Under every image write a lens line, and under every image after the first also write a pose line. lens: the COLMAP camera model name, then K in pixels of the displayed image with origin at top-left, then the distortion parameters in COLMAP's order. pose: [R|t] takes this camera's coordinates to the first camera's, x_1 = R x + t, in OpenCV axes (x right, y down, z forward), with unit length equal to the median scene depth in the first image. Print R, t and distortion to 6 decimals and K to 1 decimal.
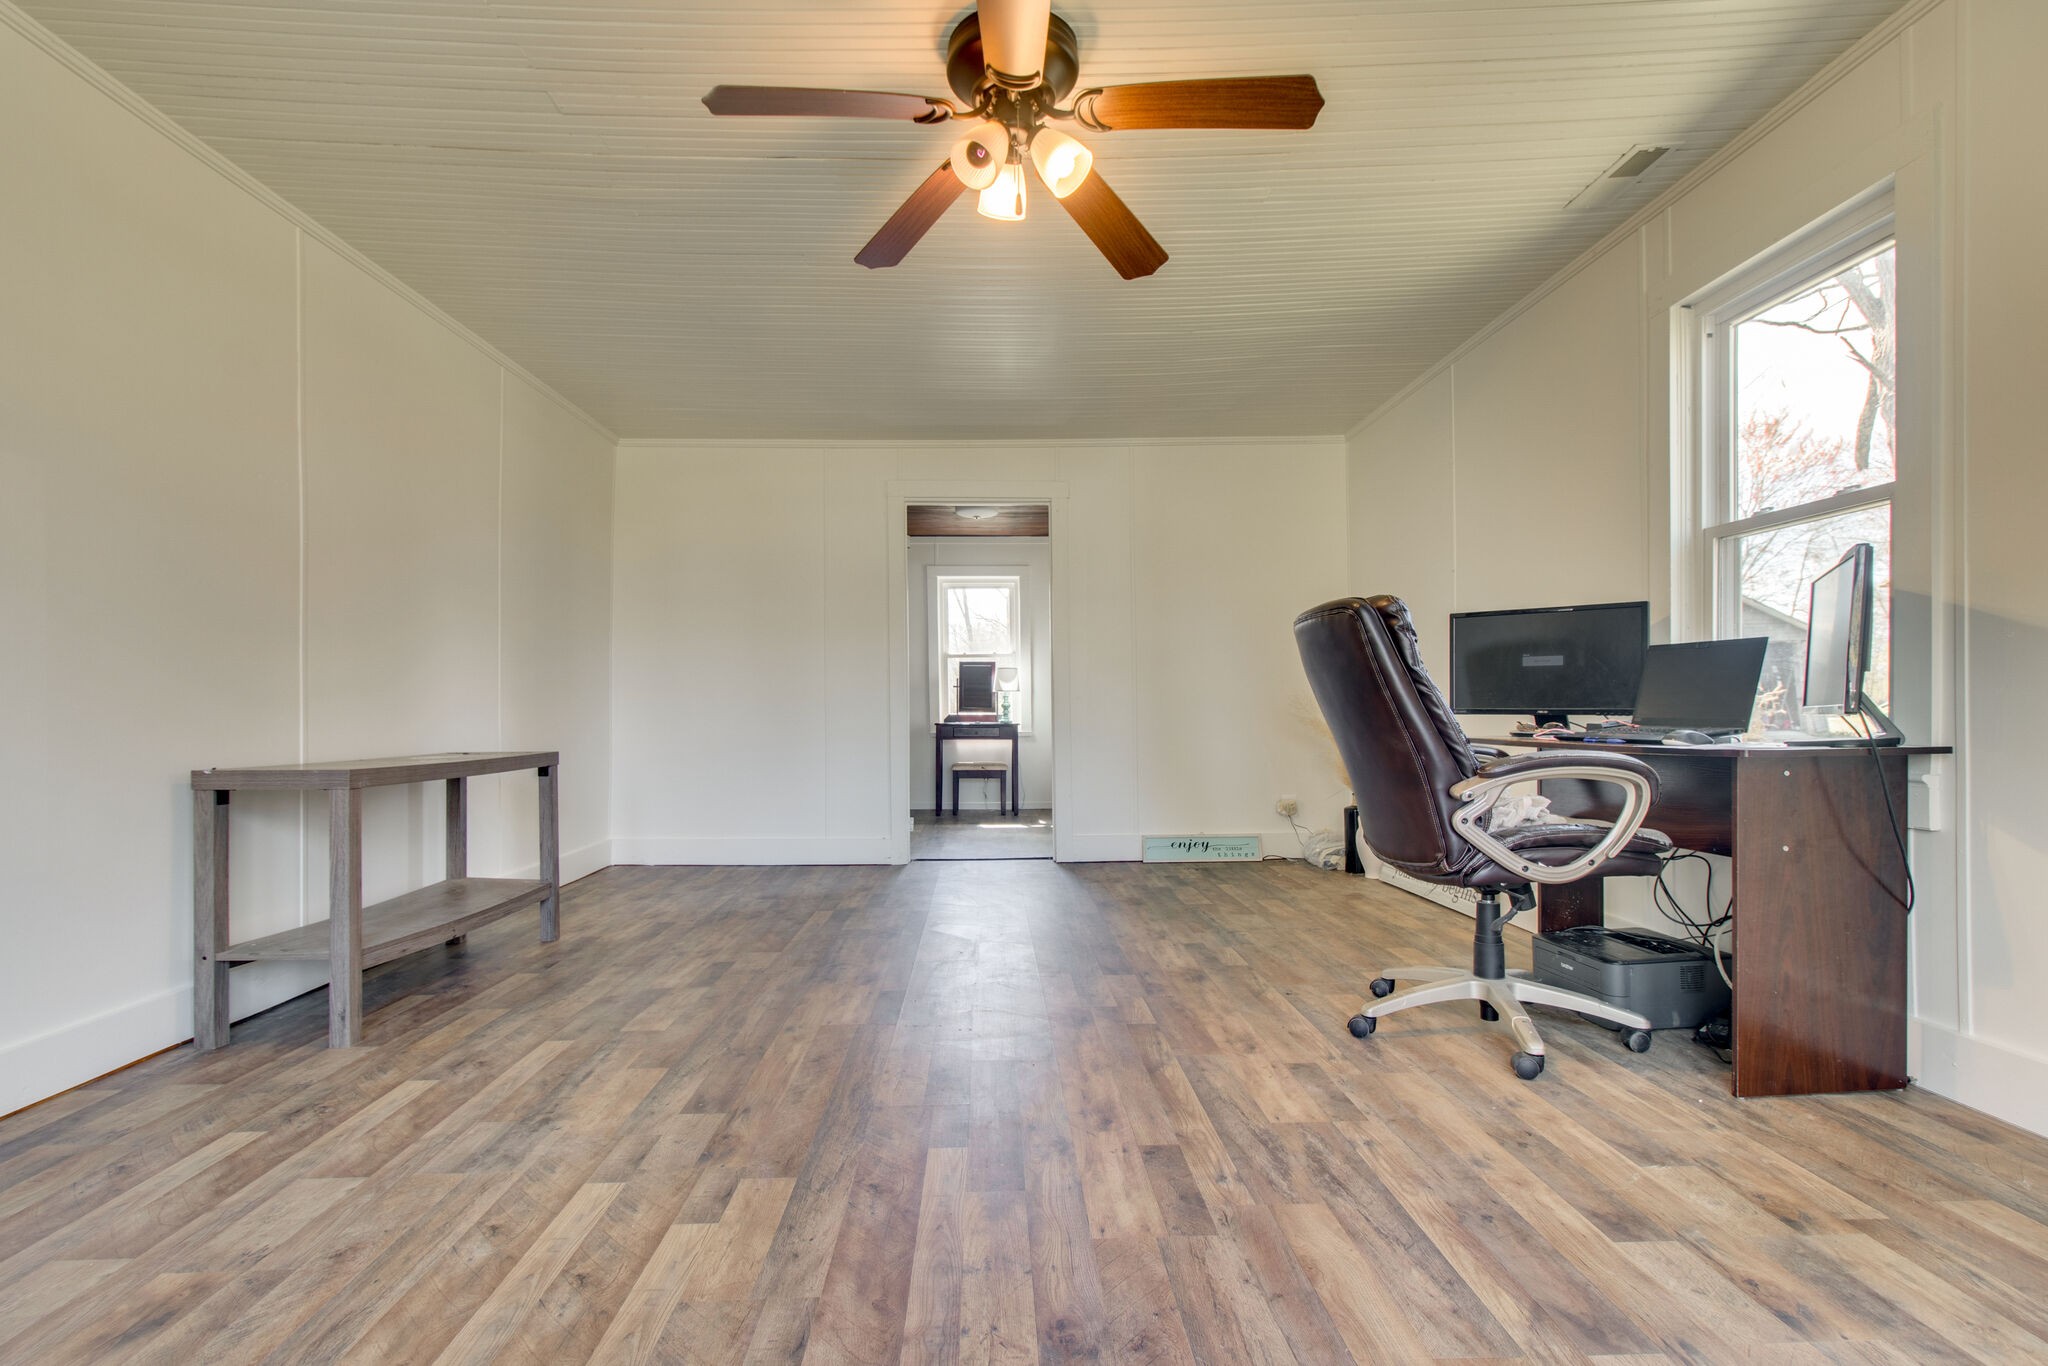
lens RADIAL K [[975.9, 0, 1015.2], [0, 975.9, 714.5], [0, 0, 1]] dist [0.001954, 0.000457]
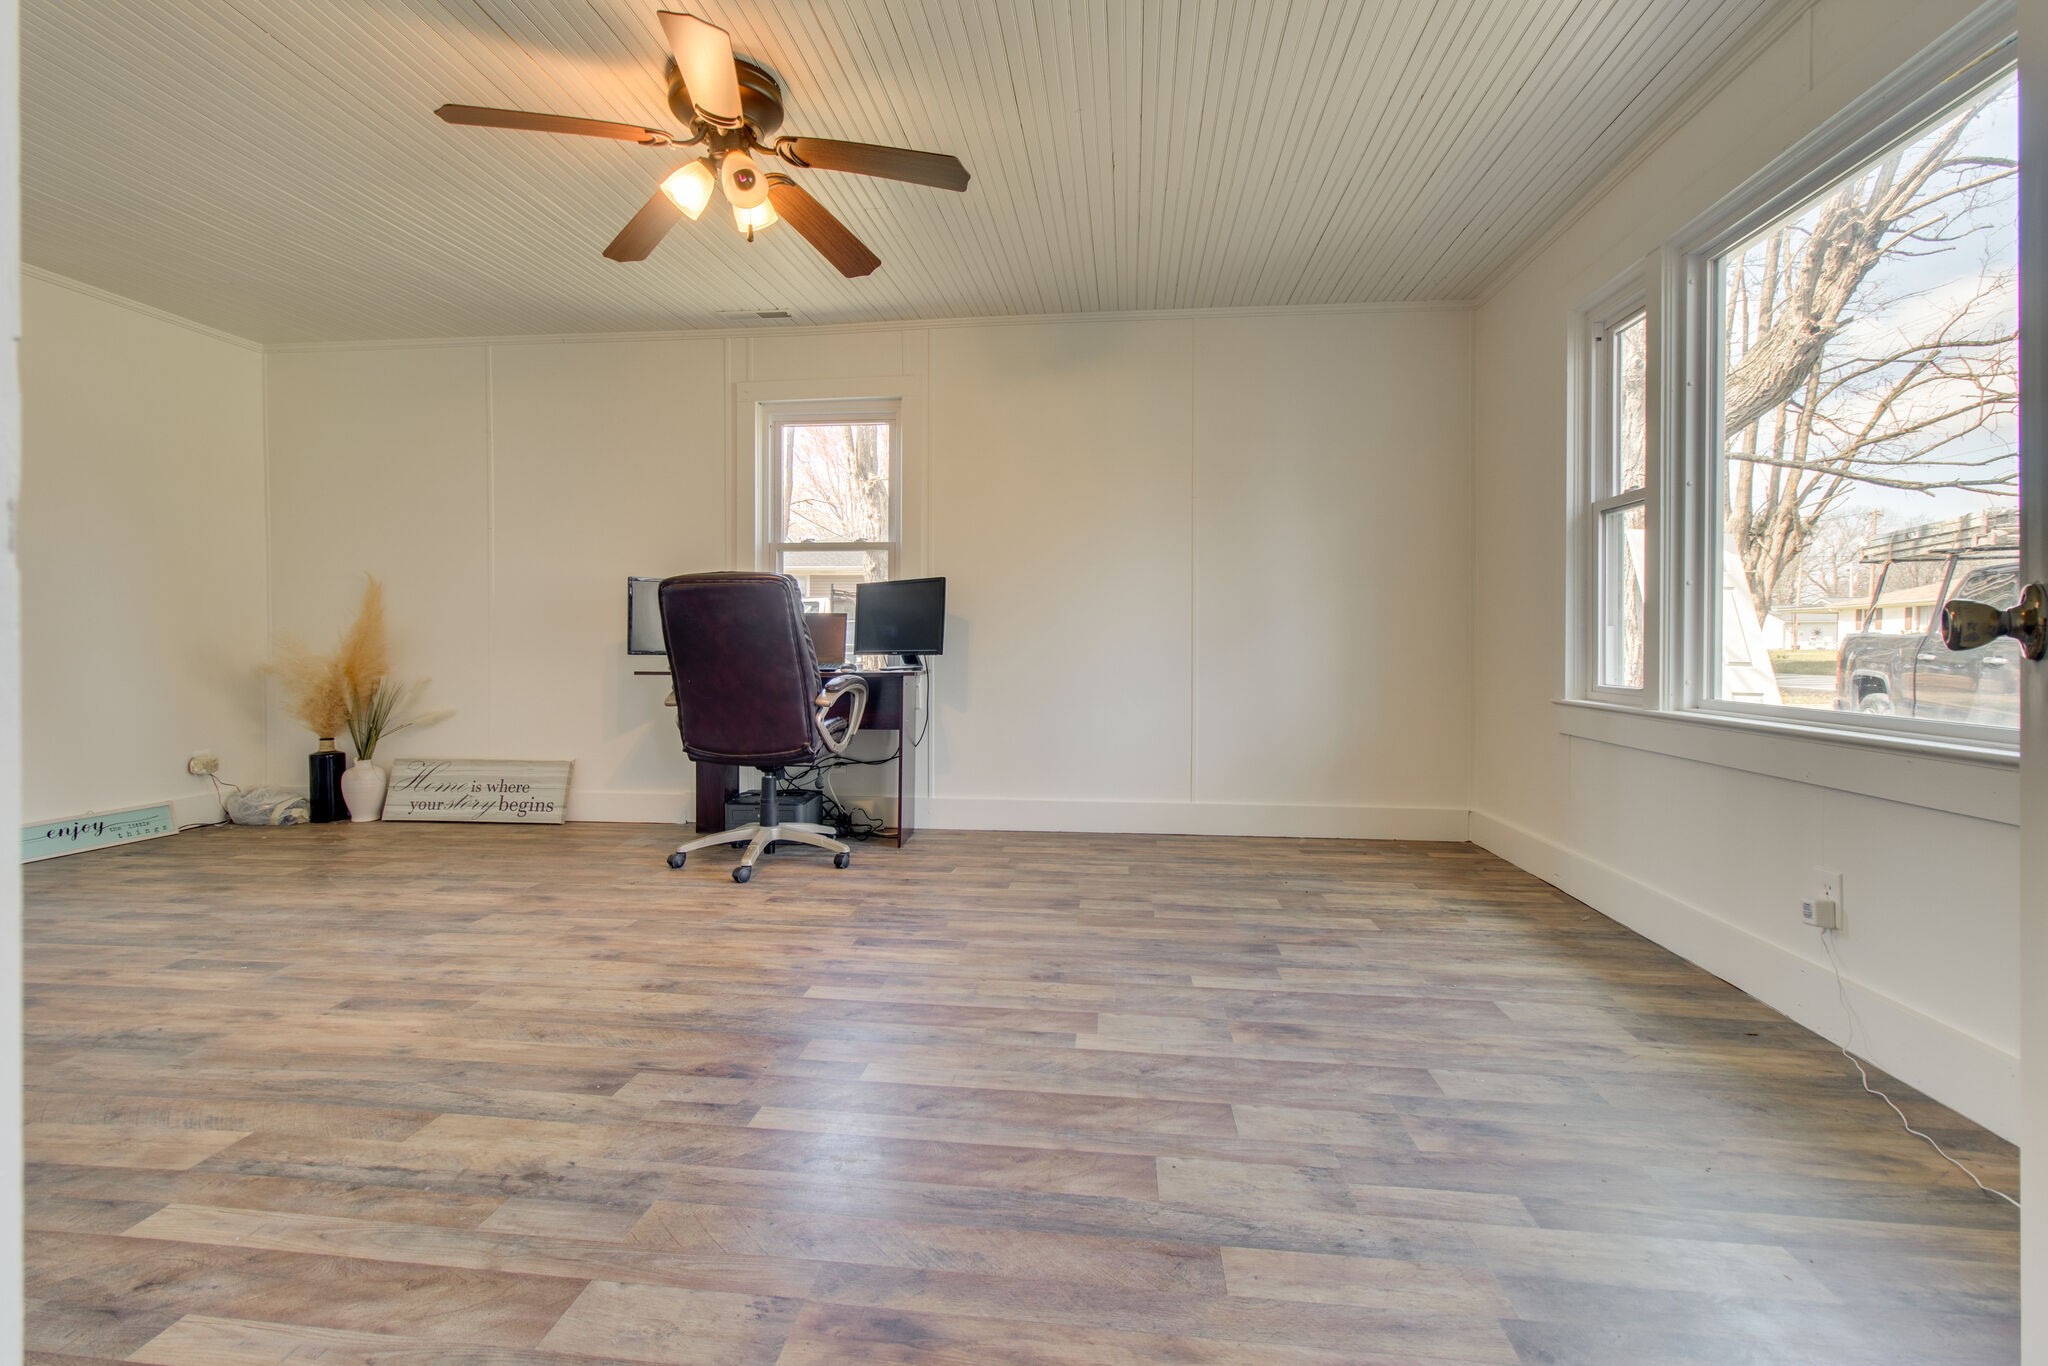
lens RADIAL K [[935.8, 0, 1003.9], [0, 935.8, 673.3], [0, 0, 1]] dist [0.000184, -0.000327]
pose [[0.154125, -0.017534, 0.987896, -1.117528], [0.001300, 0.999845, 0.017543, 0.005925], [-0.988051, -0.001420, 0.154123, 0.505160]]
